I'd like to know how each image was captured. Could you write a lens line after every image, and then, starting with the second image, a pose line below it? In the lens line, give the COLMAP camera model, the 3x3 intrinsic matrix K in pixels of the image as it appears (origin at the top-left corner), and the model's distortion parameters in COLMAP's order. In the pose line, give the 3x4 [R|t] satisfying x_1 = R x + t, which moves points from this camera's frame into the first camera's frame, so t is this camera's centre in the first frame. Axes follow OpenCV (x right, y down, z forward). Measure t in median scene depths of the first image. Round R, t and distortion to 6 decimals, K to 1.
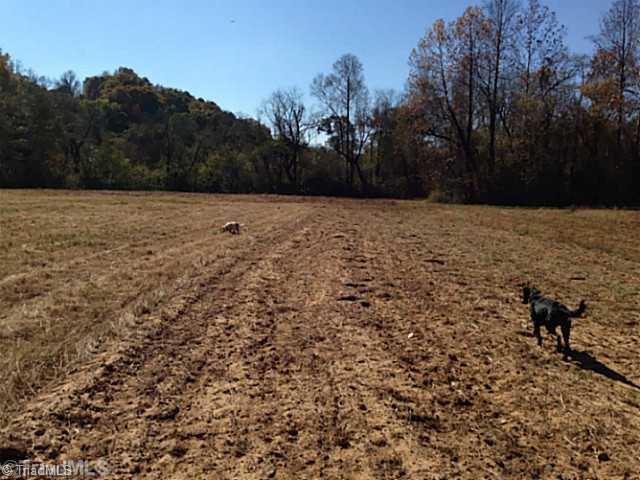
lens RADIAL K [[533.9, 0, 325.0], [0, 533.9, 238.8], [0, 0, 1]] dist [-0.001389, -0.018715]
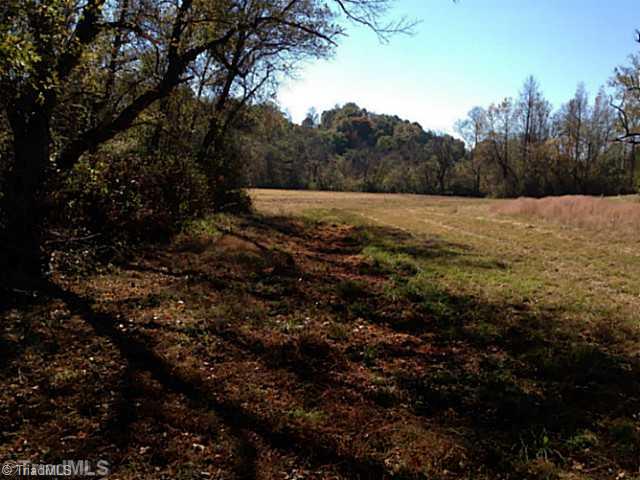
lens RADIAL K [[533.9, 0, 325.0], [0, 533.9, 238.8], [0, 0, 1]] dist [-0.001389, -0.018715]
pose [[0.917163, 0.045005, -0.395963, 0.134402], [-0.048579, 0.998819, 0.001002, 0.030167], [0.395540, 0.018316, 0.918266, -0.297520]]
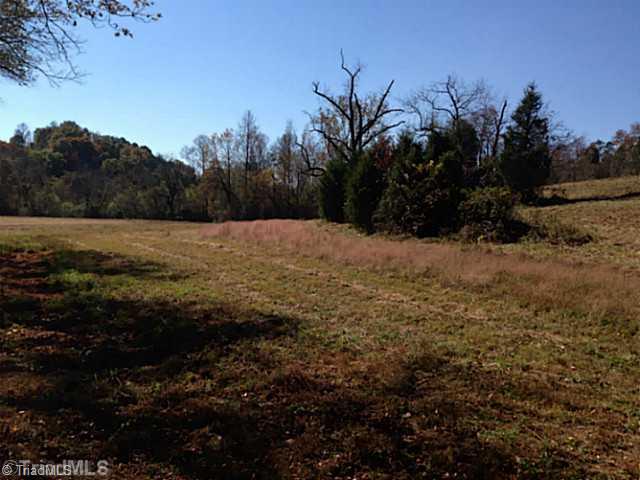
lens RADIAL K [[533.9, 0, 325.0], [0, 533.9, 238.8], [0, 0, 1]] dist [-0.001389, -0.018715]
pose [[0.997029, 0.001015, 0.077025, 0.143607], [0.003375, 0.998377, -0.056848, 0.031213], [-0.076958, 0.056939, 0.995407, -0.307472]]
